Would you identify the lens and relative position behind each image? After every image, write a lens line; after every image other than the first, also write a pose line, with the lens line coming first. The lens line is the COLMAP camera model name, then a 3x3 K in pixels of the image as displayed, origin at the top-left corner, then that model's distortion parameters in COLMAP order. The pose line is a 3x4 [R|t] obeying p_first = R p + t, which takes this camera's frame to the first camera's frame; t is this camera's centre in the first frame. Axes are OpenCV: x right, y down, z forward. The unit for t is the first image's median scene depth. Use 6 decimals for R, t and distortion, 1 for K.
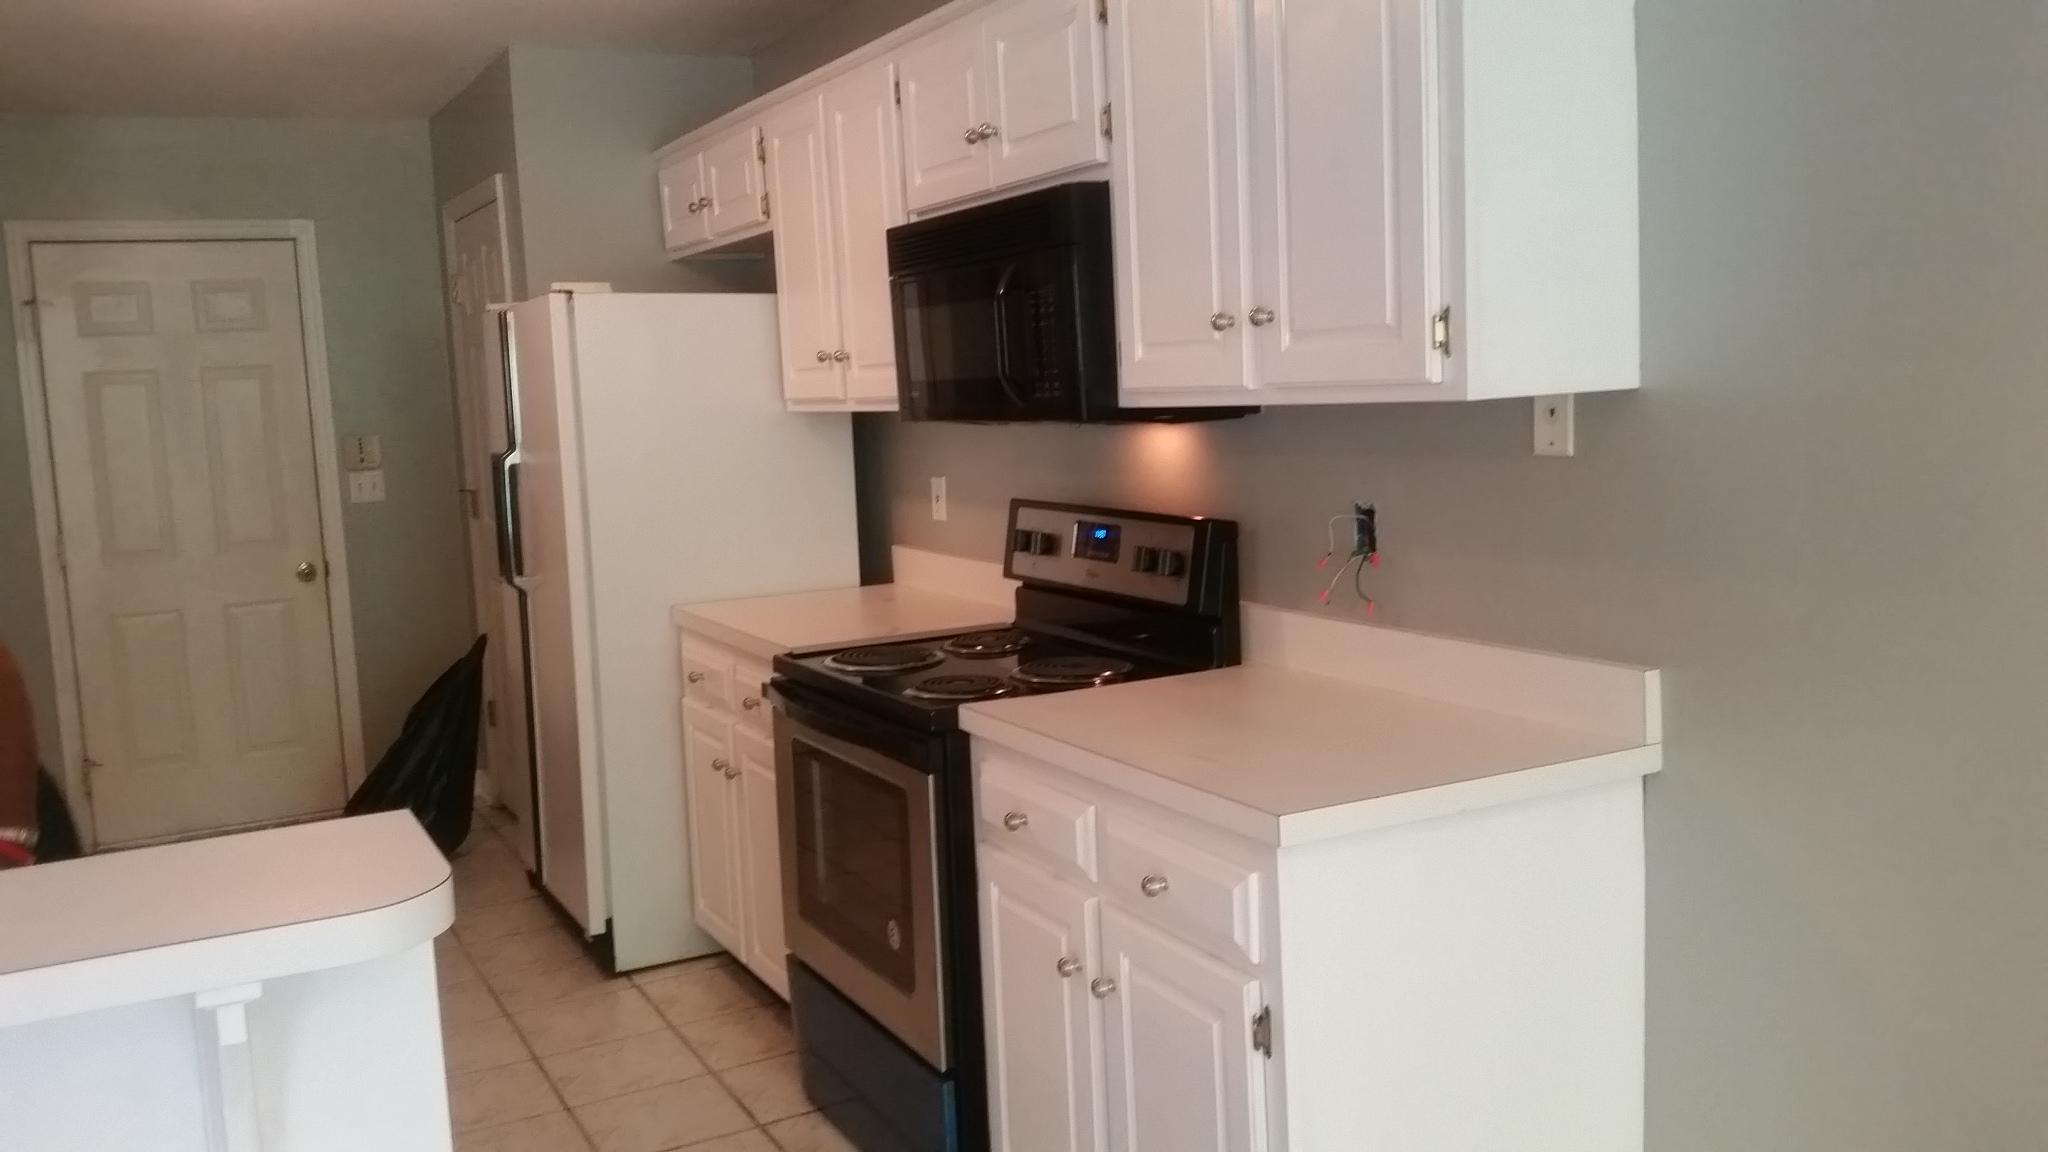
lens RADIAL K [[1737.8, 0, 964.6], [0, 1737.8, 561.6], [0, 0, 1]] dist [0.111326, -0.237624]
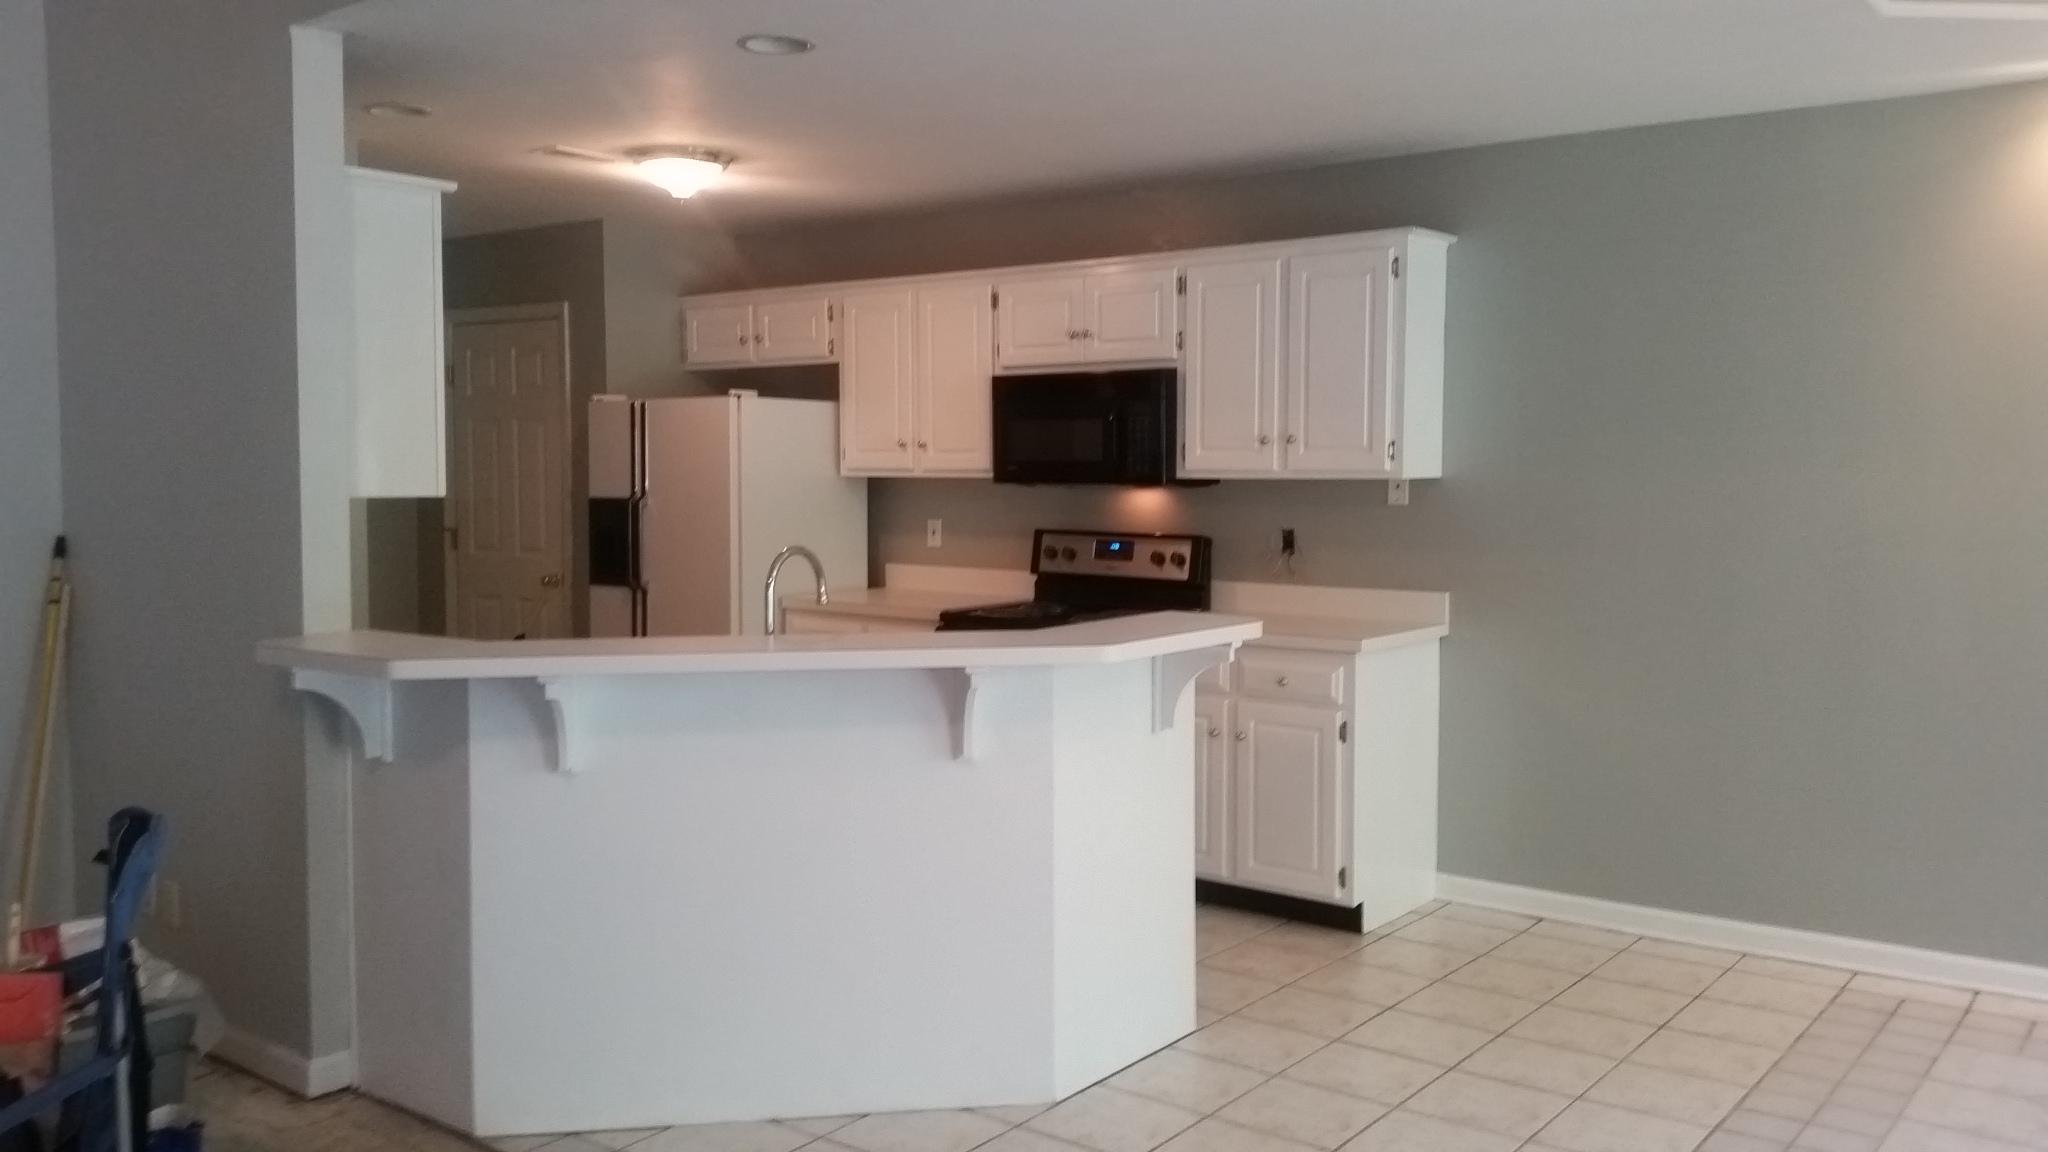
lens RADIAL K [[1737.8, 0, 1029.2], [0, 1737.8, 571.0], [0, 0, 1]] dist [0.111326, -0.237624]
pose [[0.901867, 0.016065, 0.431714, -0.952697], [0.005538, 0.998796, -0.048736, 0.118665], [-0.431978, 0.046344, 0.900693, -0.755198]]
